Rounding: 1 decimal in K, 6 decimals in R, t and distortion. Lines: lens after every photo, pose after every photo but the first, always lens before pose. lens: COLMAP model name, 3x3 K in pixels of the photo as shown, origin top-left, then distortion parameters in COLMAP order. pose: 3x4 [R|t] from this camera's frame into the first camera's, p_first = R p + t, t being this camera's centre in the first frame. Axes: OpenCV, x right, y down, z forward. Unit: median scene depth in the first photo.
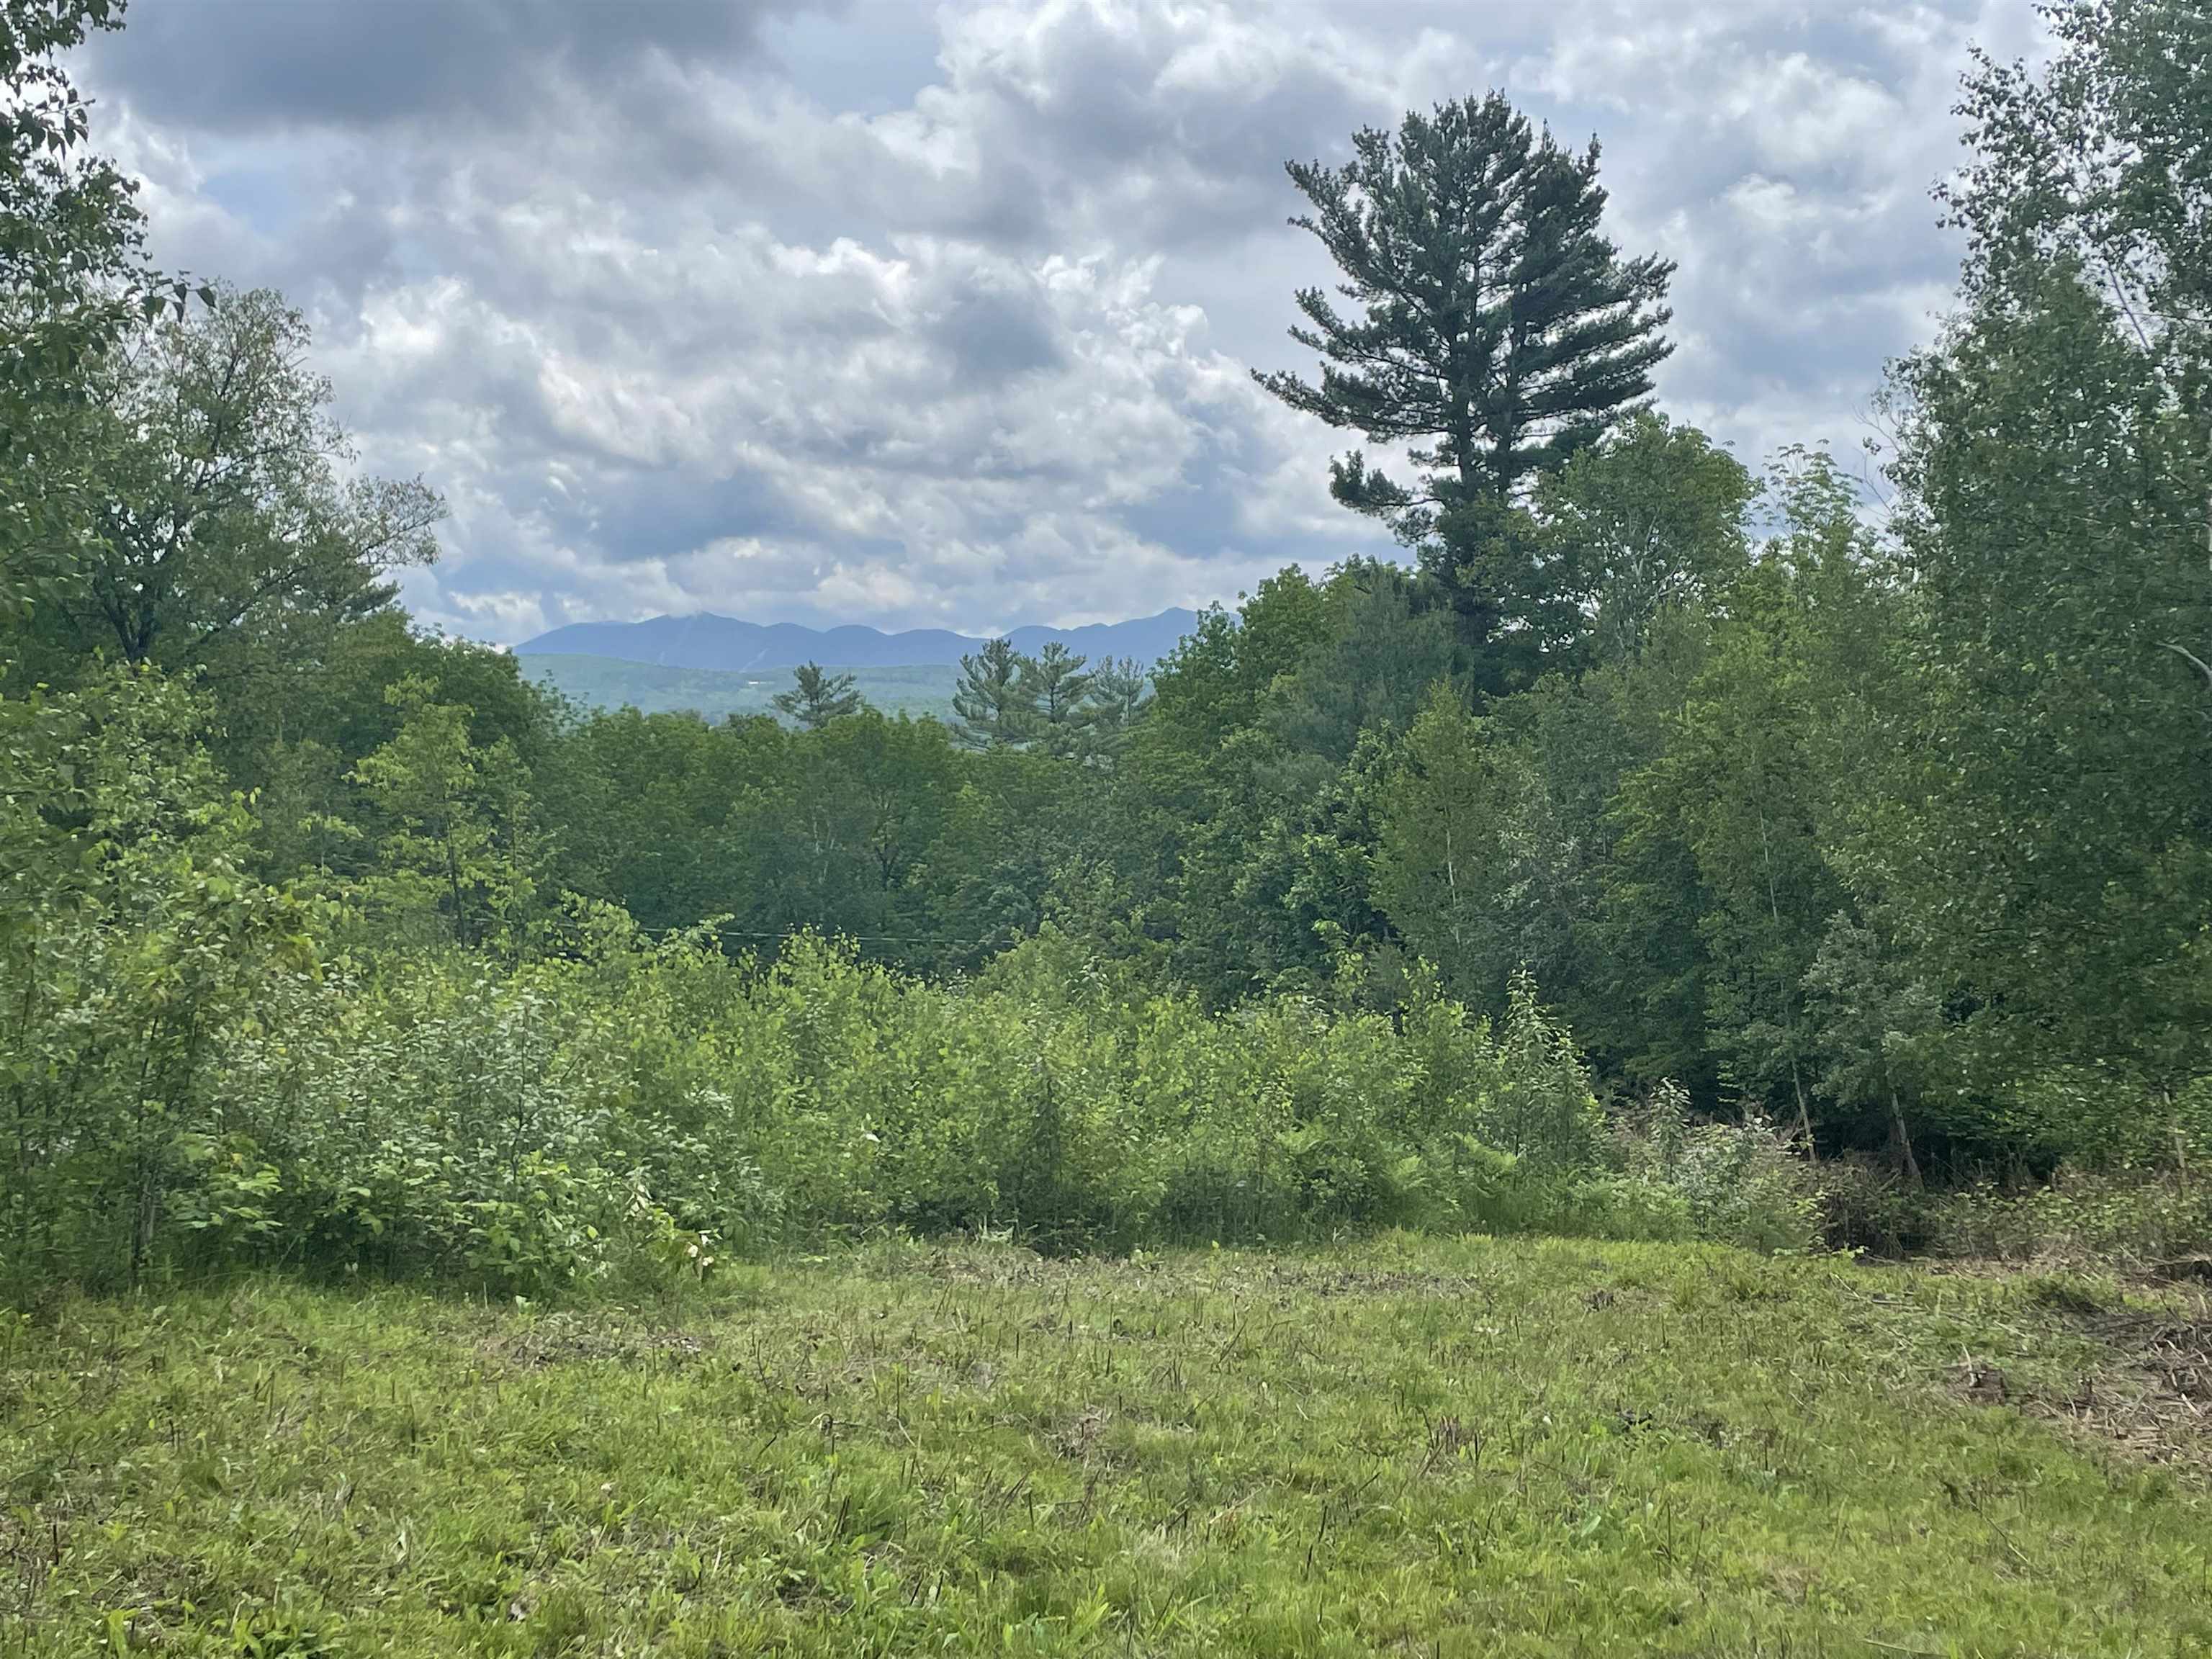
lens RADIAL K [[2817.1, 0, 1118.1], [0, 2817.1, 847.0], [0, 0, 1]] dist [0.087867, -0.147724]
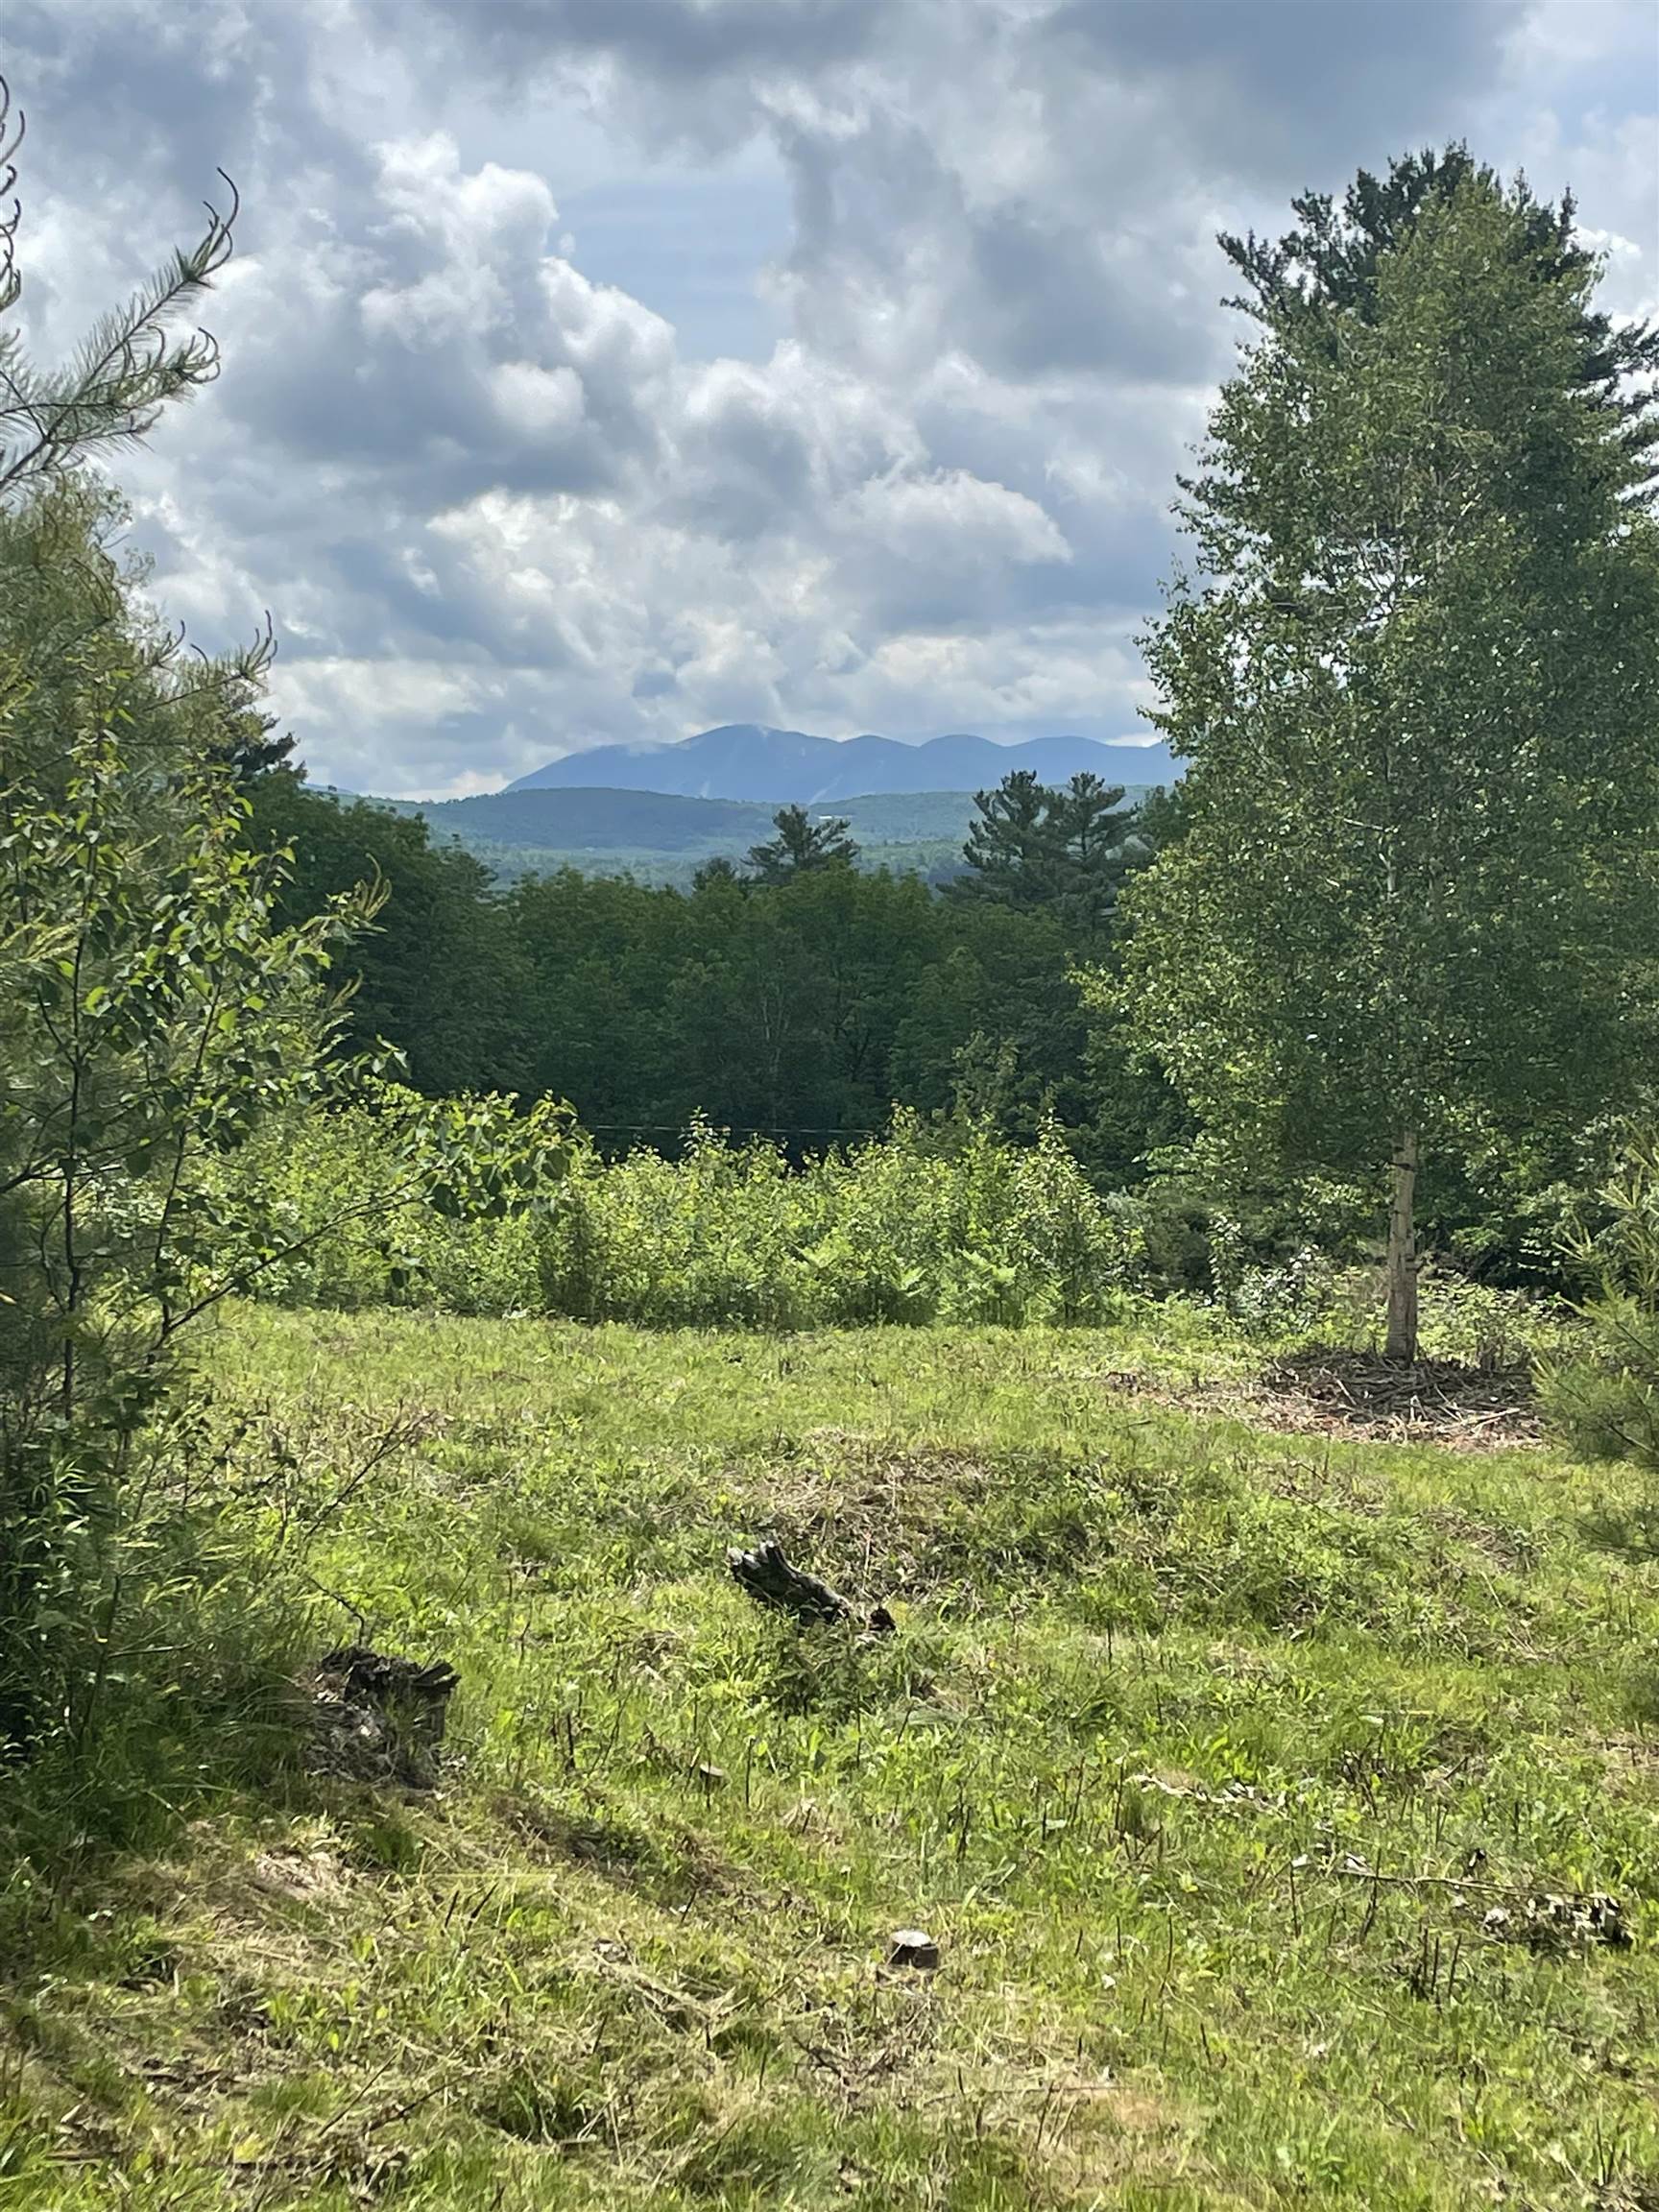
lens RADIAL K [[3824.0, 0, 793.3], [0, 3824.0, 1019.2], [0, 0, 1]] dist [0.136701, -0.281321]
pose [[0.990065, -0.024544, -0.138450, 0.251588], [0.024093, 0.999698, -0.004934, 0.008690], [0.138529, 0.001549, 0.990357, -0.558599]]
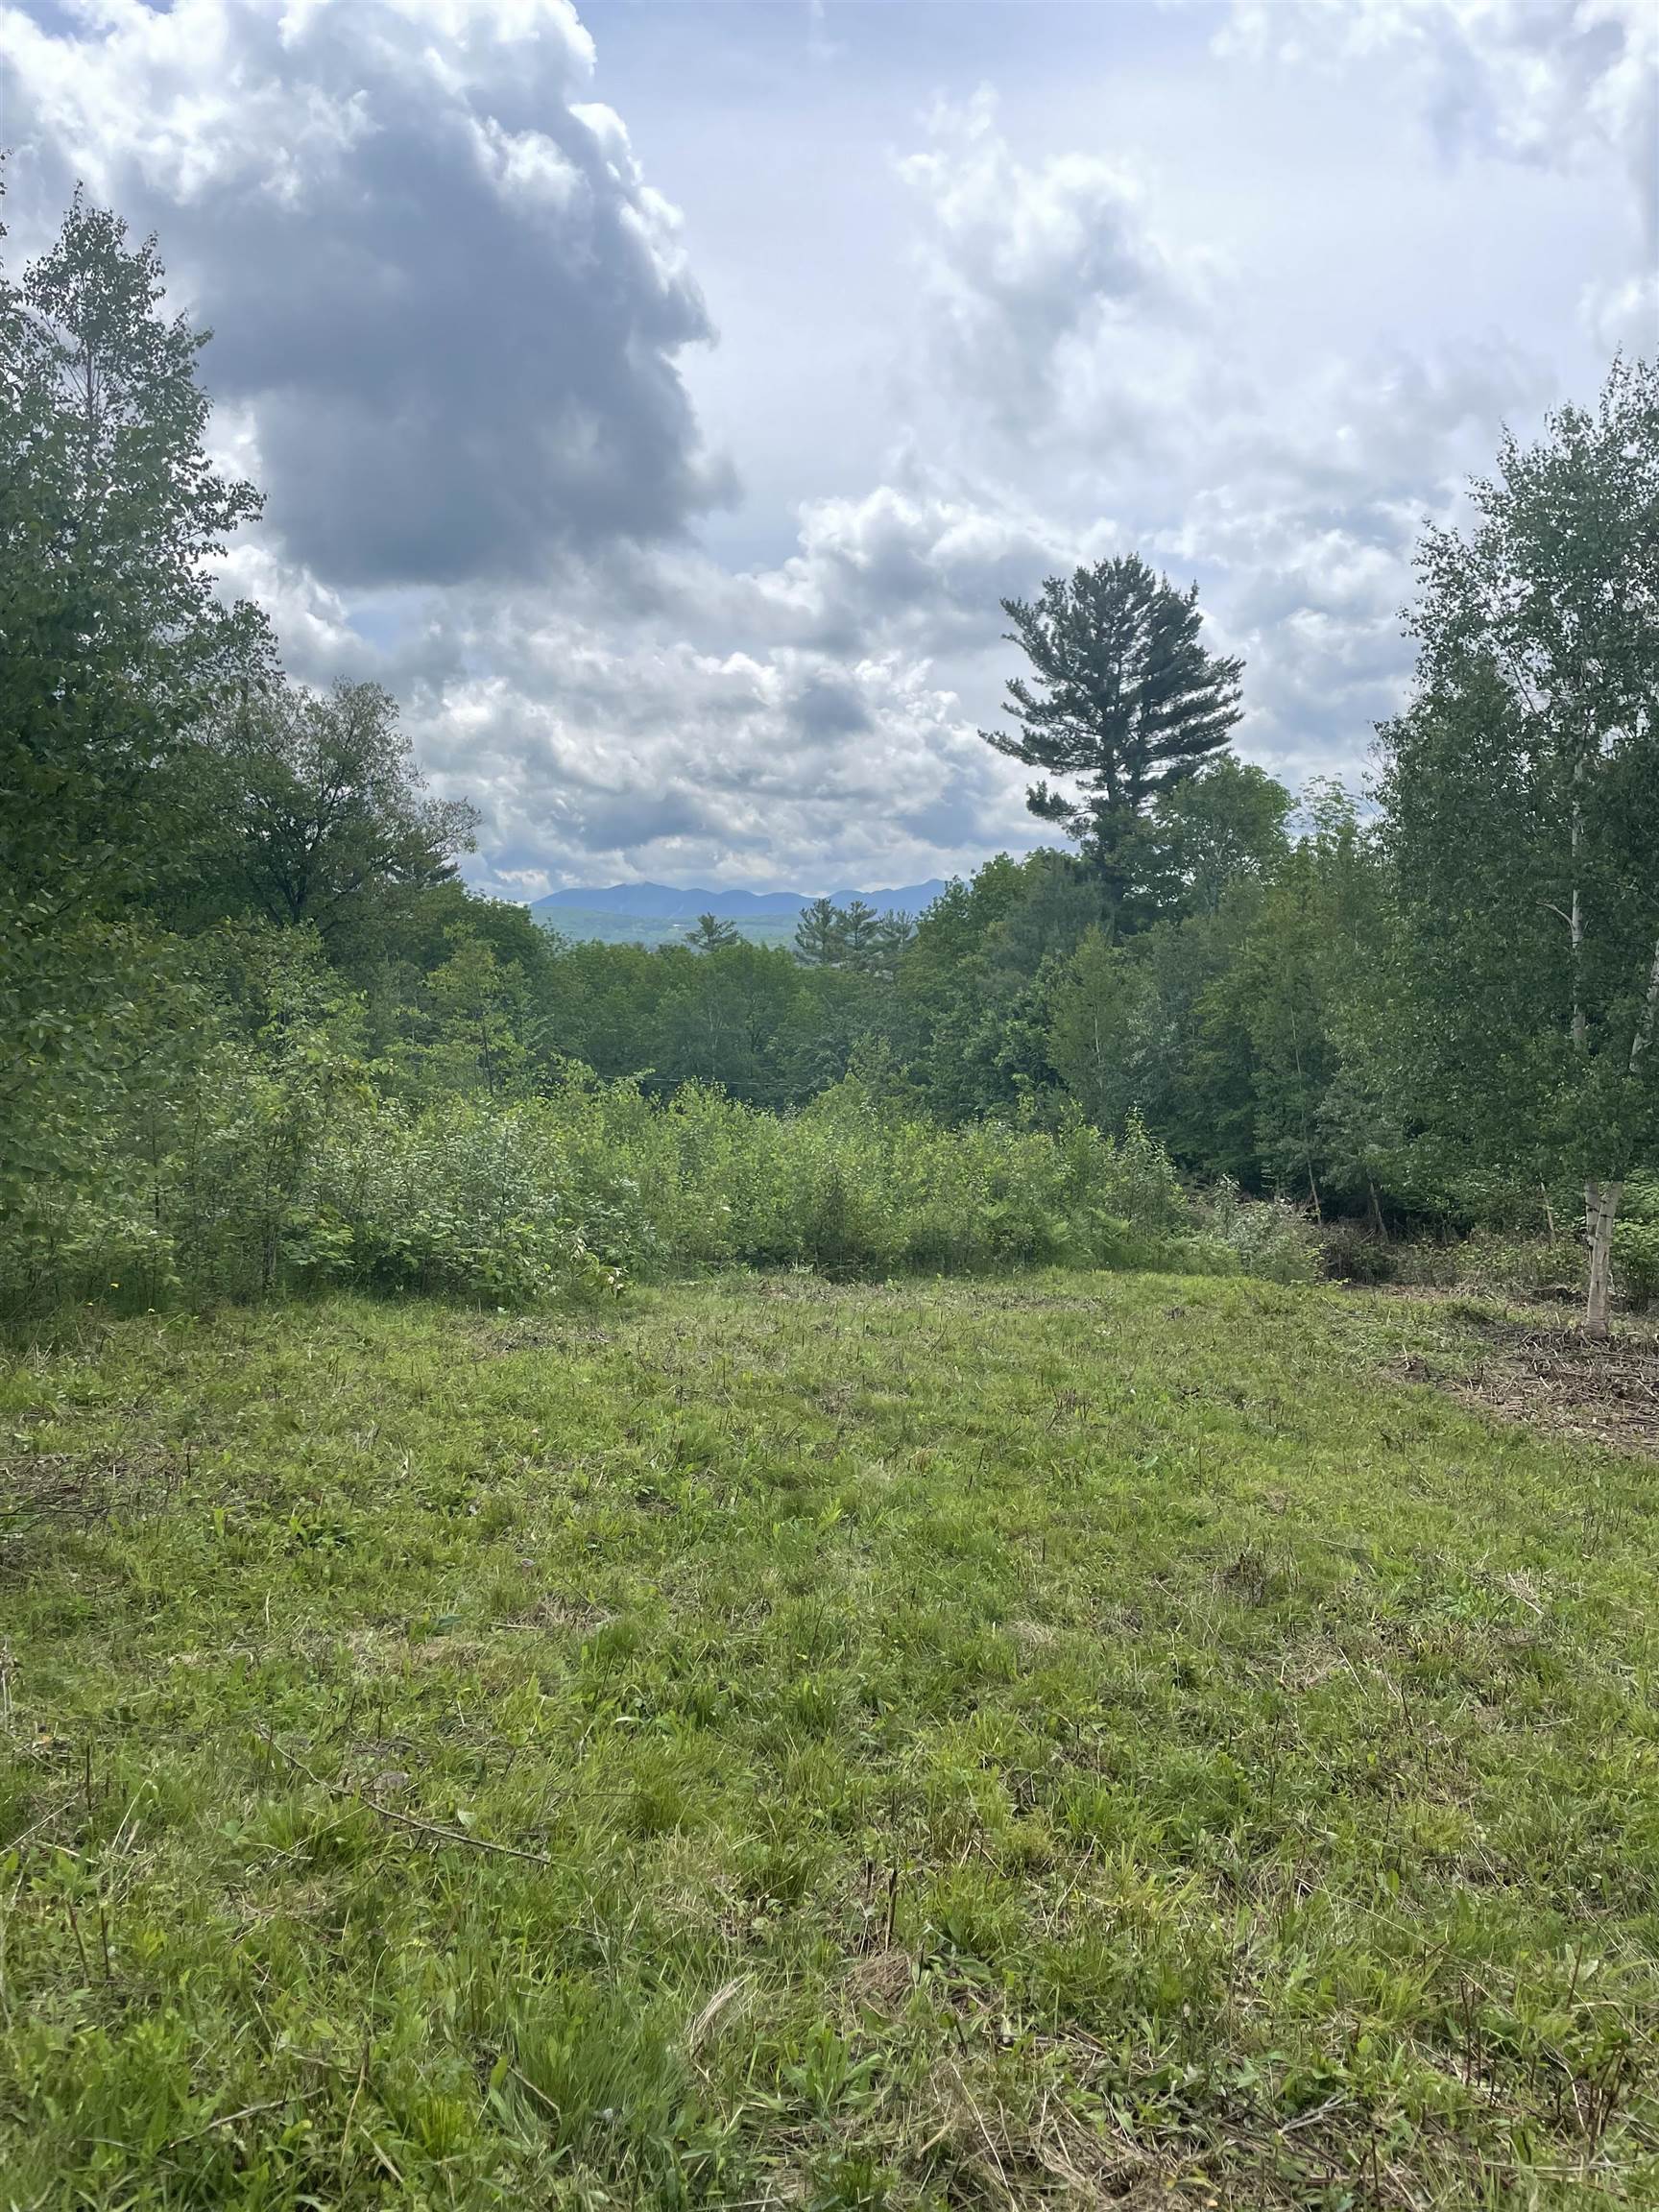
lens RADIAL K [[1721.4, 0, 829.5], [0, 1721.4, 1106.0], [0, 0, 1]] dist [0.087356, -0.159074]
pose [[0.999183, 0.005115, -0.040093, 0.009409], [-0.003253, 0.998919, 0.046380, -0.001930], [0.040287, -0.046212, 0.998119, 0.012267]]
